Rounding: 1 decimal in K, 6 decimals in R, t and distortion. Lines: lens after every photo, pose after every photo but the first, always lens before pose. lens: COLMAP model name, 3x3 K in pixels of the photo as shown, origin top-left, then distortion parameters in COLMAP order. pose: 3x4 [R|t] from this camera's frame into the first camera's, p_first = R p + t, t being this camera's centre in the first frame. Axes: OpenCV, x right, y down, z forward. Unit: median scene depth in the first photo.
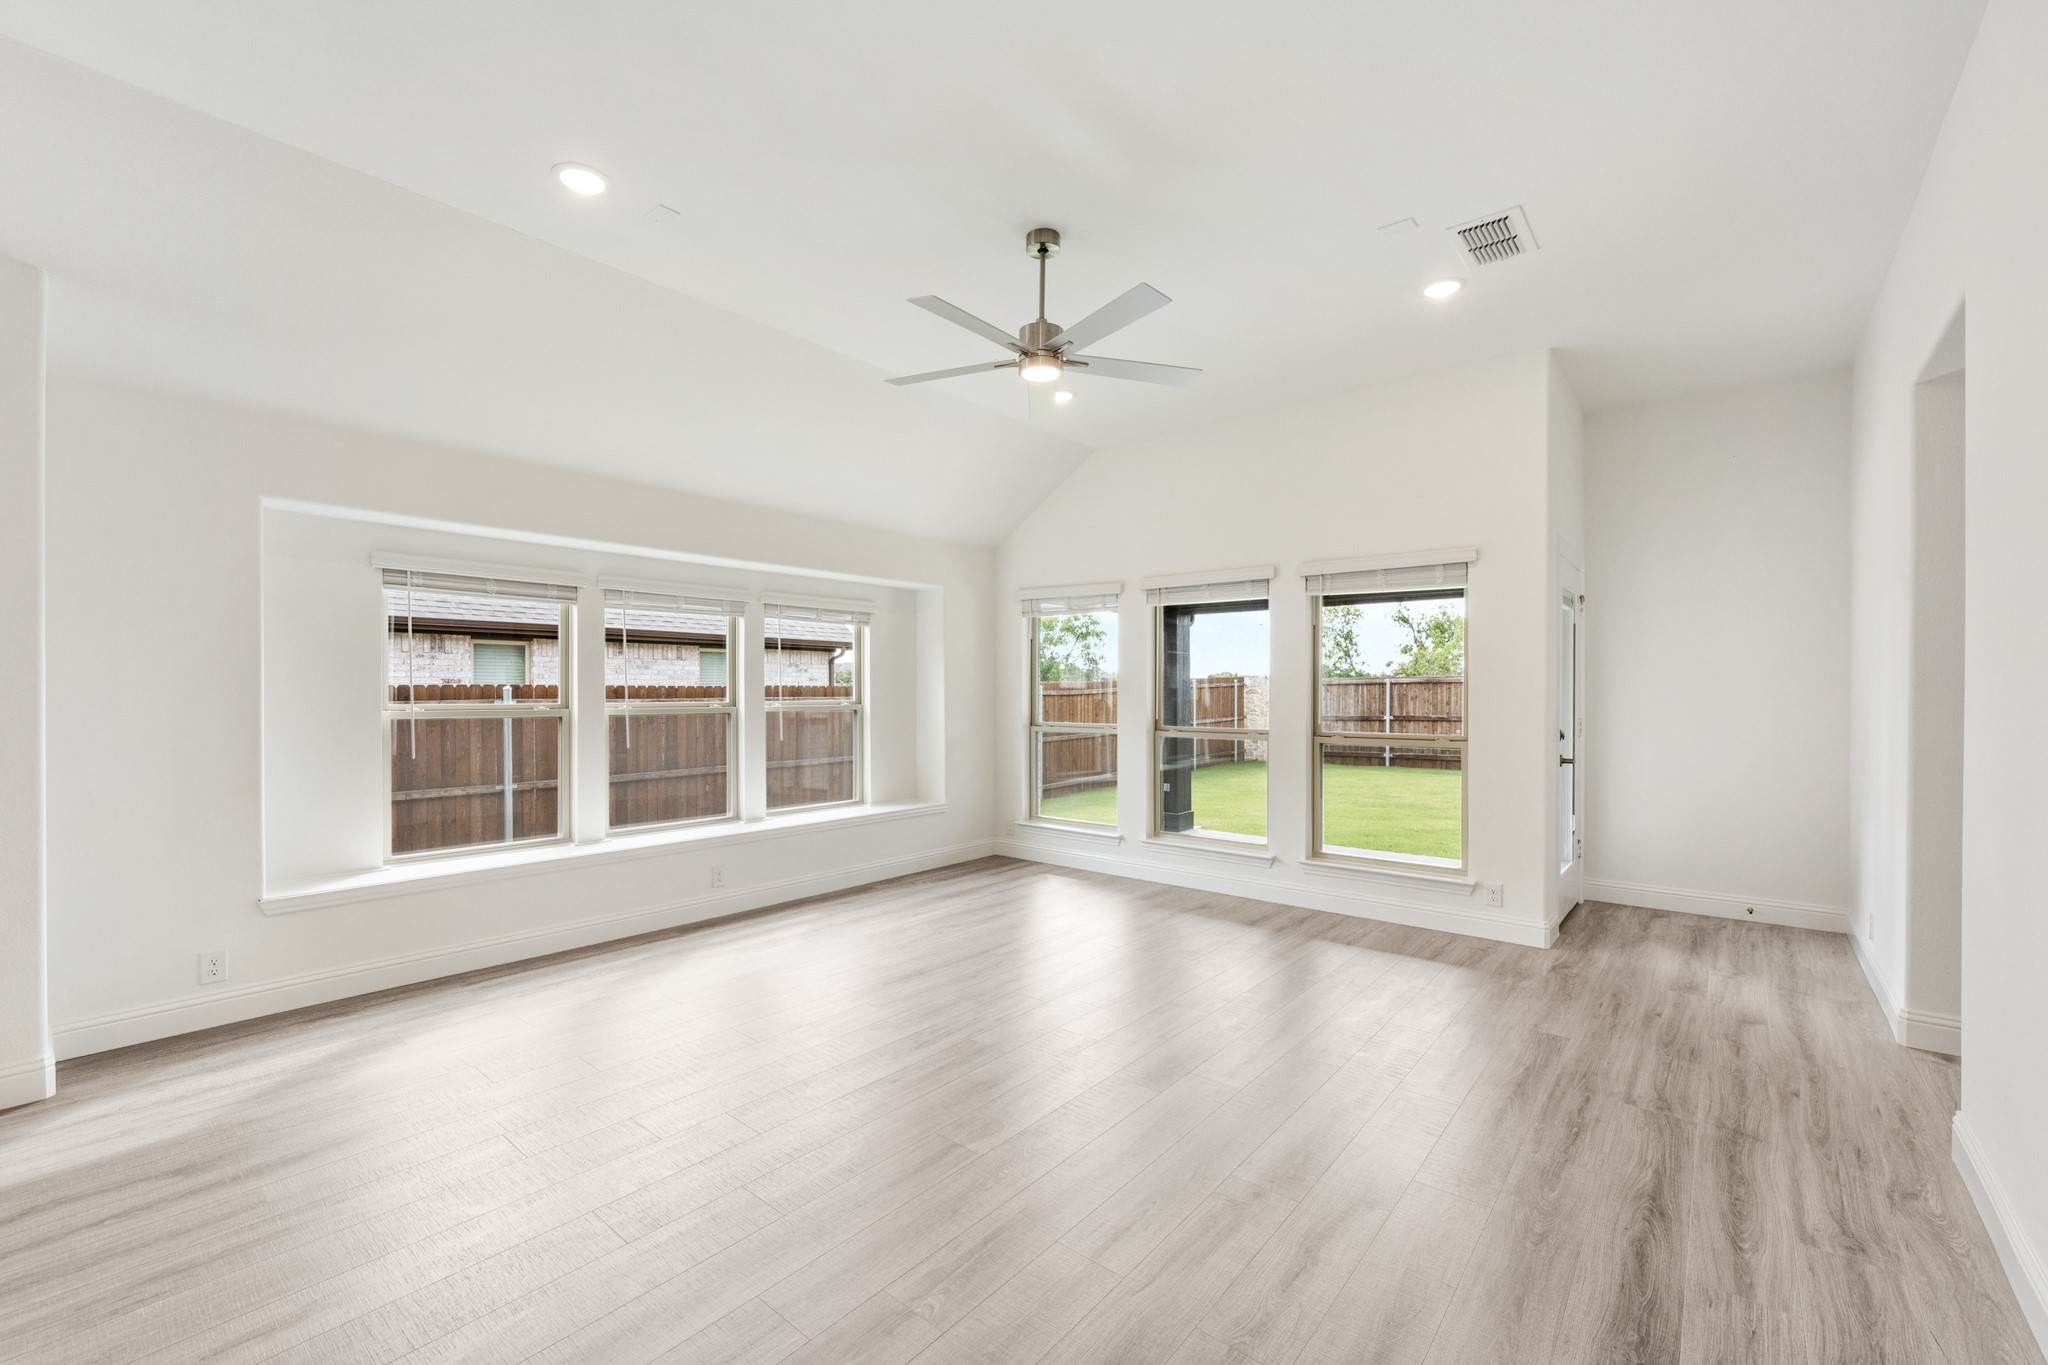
lens RADIAL K [[829.6, 0, 1012.9], [0, 829.6, 670.6], [0, 0, 1]] dist [0.003979, -0.000430]
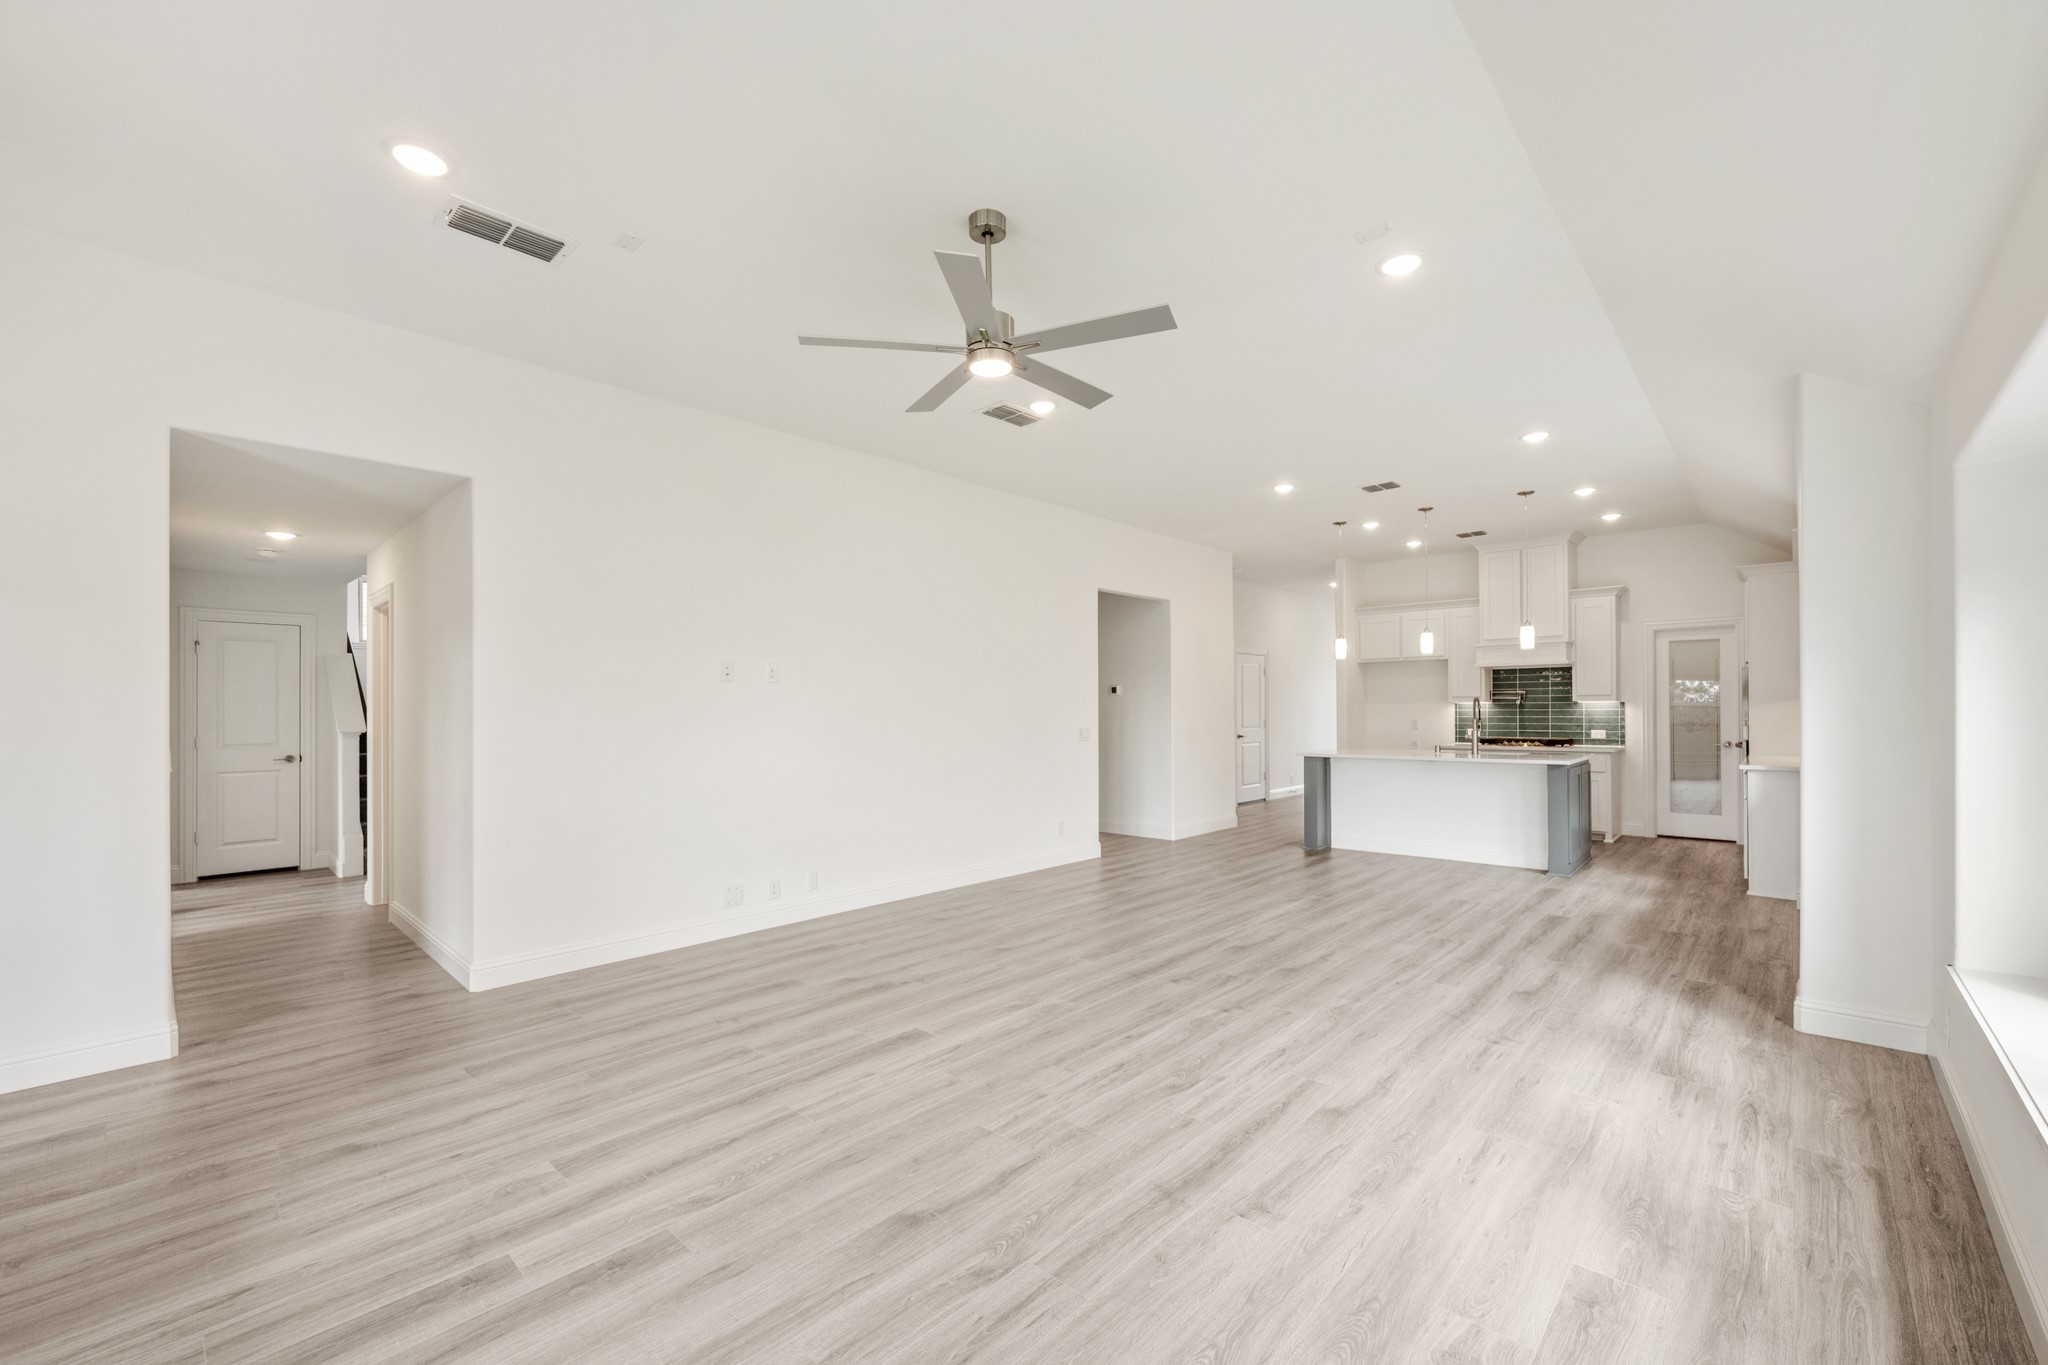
lens RADIAL K [[829.6, 0, 1029.6], [0, 829.6, 697.8], [0, 0, 1]] dist [0.003979, -0.000430]
pose [[-0.999465, 0.005673, 0.032207, -0.024655], [0.004410, 0.999224, -0.039149, 0.031006], [-0.032404, -0.038986, -0.998714, 1.311364]]
